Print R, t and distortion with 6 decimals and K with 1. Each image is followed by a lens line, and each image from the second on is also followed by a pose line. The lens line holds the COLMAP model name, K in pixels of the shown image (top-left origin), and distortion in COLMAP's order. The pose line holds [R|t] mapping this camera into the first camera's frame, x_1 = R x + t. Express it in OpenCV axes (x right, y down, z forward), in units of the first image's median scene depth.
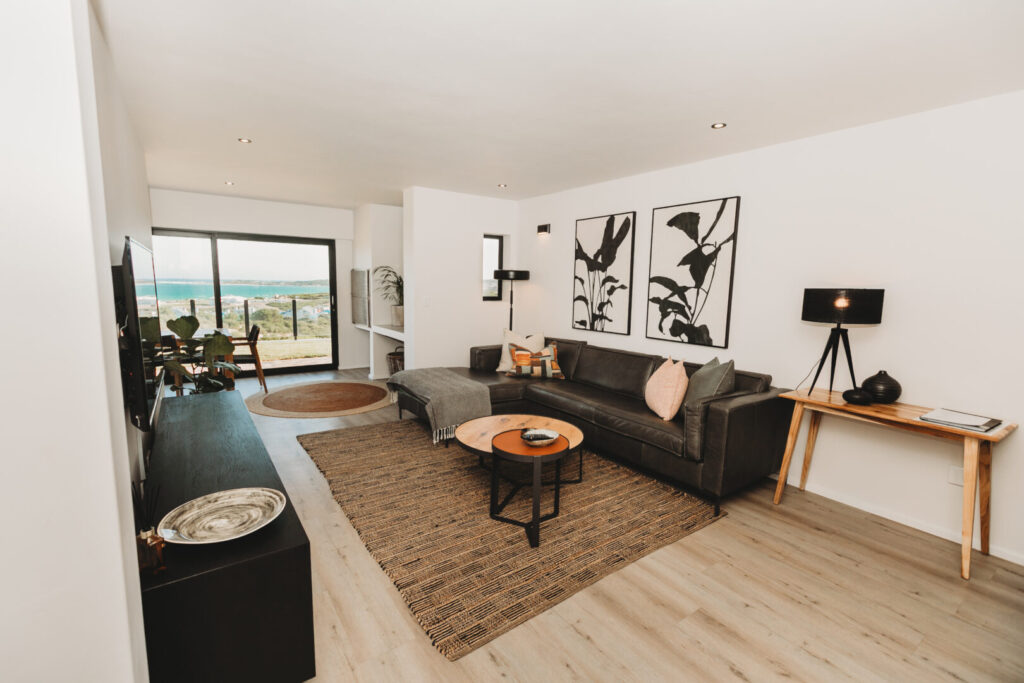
lens RADIAL K [[452.3, 0, 515.4], [0, 452.3, 341.6], [0, 0, 1]] dist [0.014886, -0.000166]
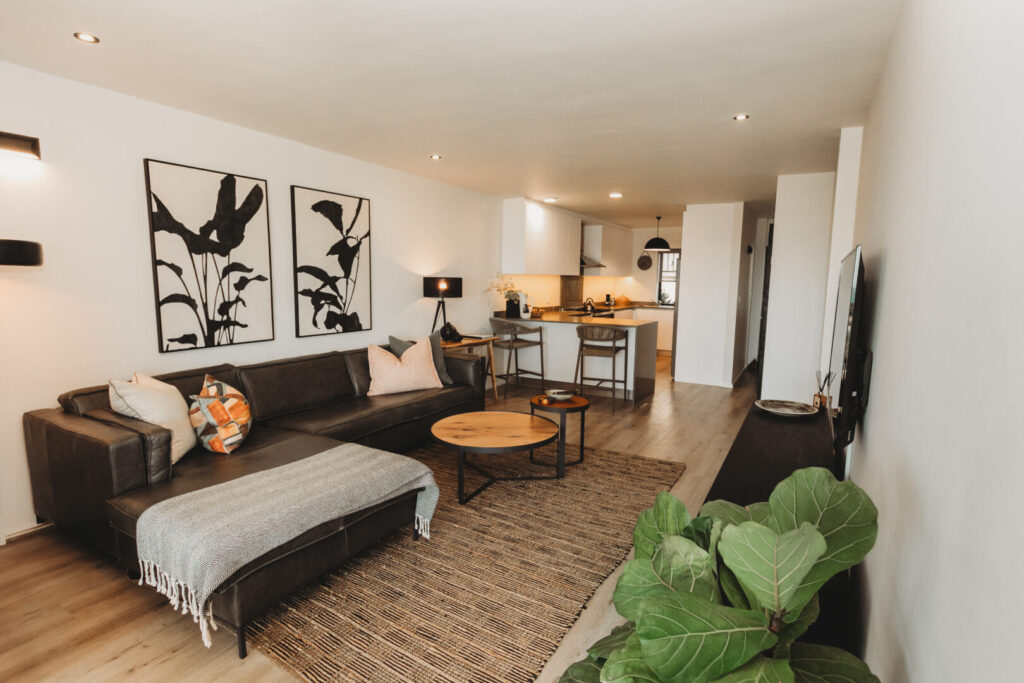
lens RADIAL K [[498.9, 0, 513.3], [0, 498.9, 342.3], [0, 0, 1]] dist [0.000561, 0.000150]
pose [[-0.396198, -0.142208, 0.907086, -0.737877], [0.098829, 0.975588, 0.196114, -0.146860], [-0.912831, 0.167346, -0.372472, 1.007209]]
